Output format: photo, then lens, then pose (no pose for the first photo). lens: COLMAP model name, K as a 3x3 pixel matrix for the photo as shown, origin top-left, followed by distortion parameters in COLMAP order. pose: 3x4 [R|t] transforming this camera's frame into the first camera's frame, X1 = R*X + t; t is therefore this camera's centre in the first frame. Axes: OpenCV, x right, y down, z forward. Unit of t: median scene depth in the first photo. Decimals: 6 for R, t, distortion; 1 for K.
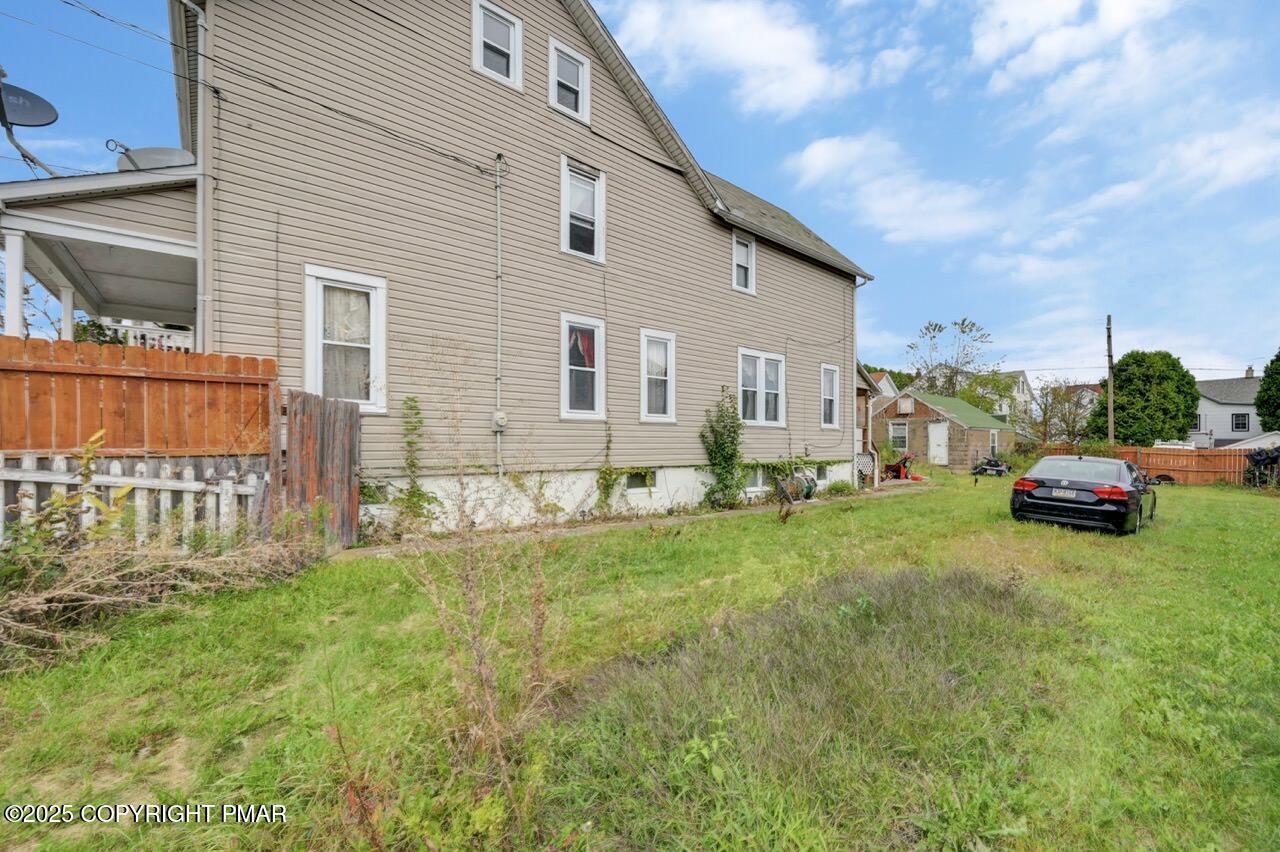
lens RADIAL K [[506.3, 0, 641.9], [0, 506.3, 425.2], [0, 0, 1]] dist [-0.009777, 0.000019]
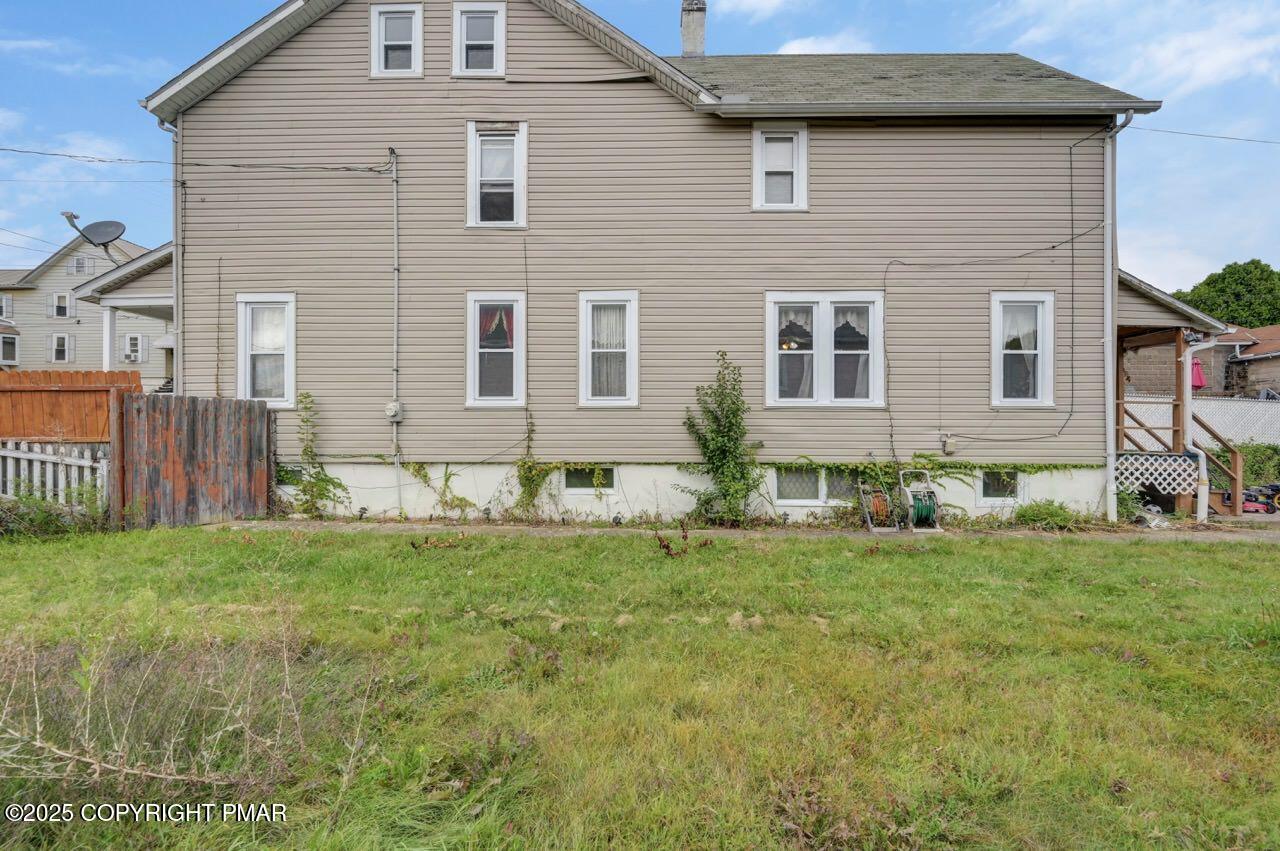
lens RADIAL K [[478.8, 0, 640.0], [0, 478.8, 420.6], [0, 0, 1]] dist [-0.006700, 0.000127]
pose [[0.760853, -0.020346, -0.648606, 0.597464], [0.024282, 0.999701, -0.002875, 0.020421], [0.648470, -0.013561, 0.761119, 0.495418]]
